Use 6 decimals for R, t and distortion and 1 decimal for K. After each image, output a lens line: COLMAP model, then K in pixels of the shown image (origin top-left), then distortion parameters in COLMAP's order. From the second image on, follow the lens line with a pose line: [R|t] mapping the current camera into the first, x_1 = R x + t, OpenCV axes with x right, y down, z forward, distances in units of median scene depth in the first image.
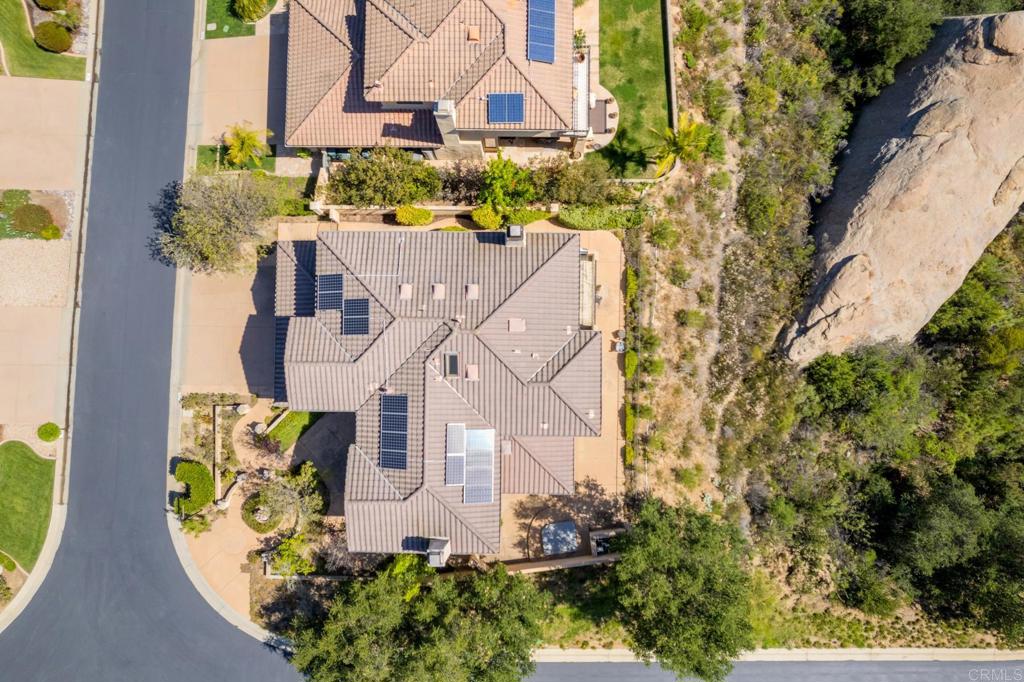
lens RADIAL K [[652.8, 0, 507.2], [0, 652.8, 347.1], [0, 0, 1]] dist [-0.078039, 0.072486]
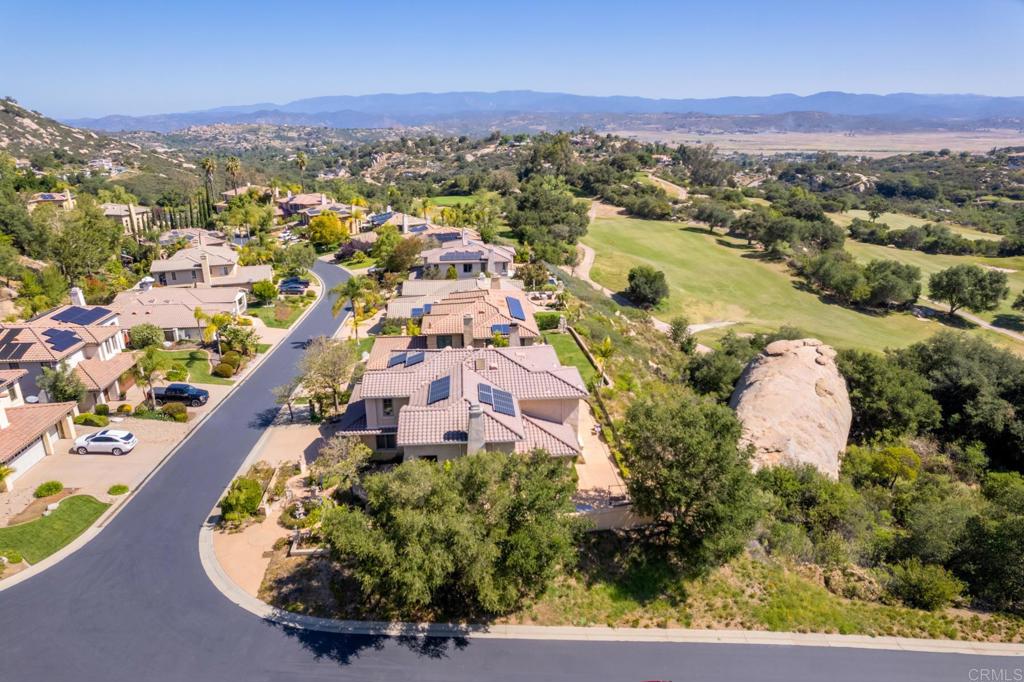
lens RADIAL K [[652.8, 0, 507.2], [0, 652.8, 347.1], [0, 0, 1]] dist [-0.078039, 0.072486]
pose [[0.996313, -0.024952, 0.082083, -0.114089], [0.085567, 0.358195, -0.929718, 1.122619], [-0.006204, 0.933313, 0.359009, 0.342363]]
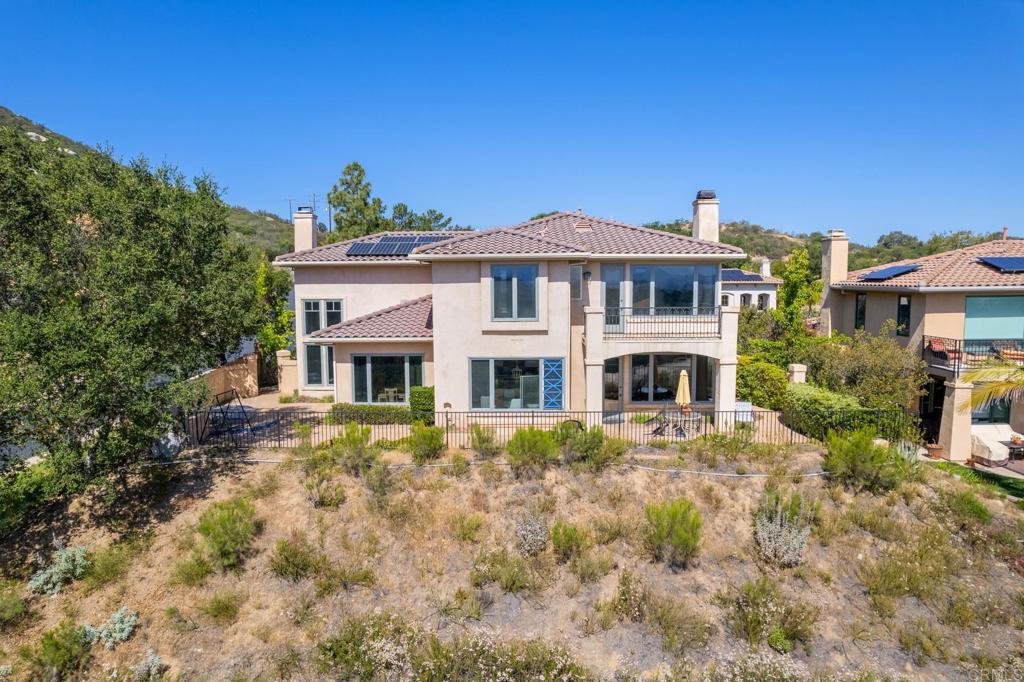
lens RADIAL K [[656.1, 0, 507.2], [0, 656.1, 345.9], [0, 0, 1]] dist [-0.077774, 0.070245]
pose [[-0.003580, 0.106407, -0.994316, 0.607165], [-0.999558, 0.028957, 0.006698, 0.039684], [0.029506, 0.993901, 0.106256, 0.845696]]
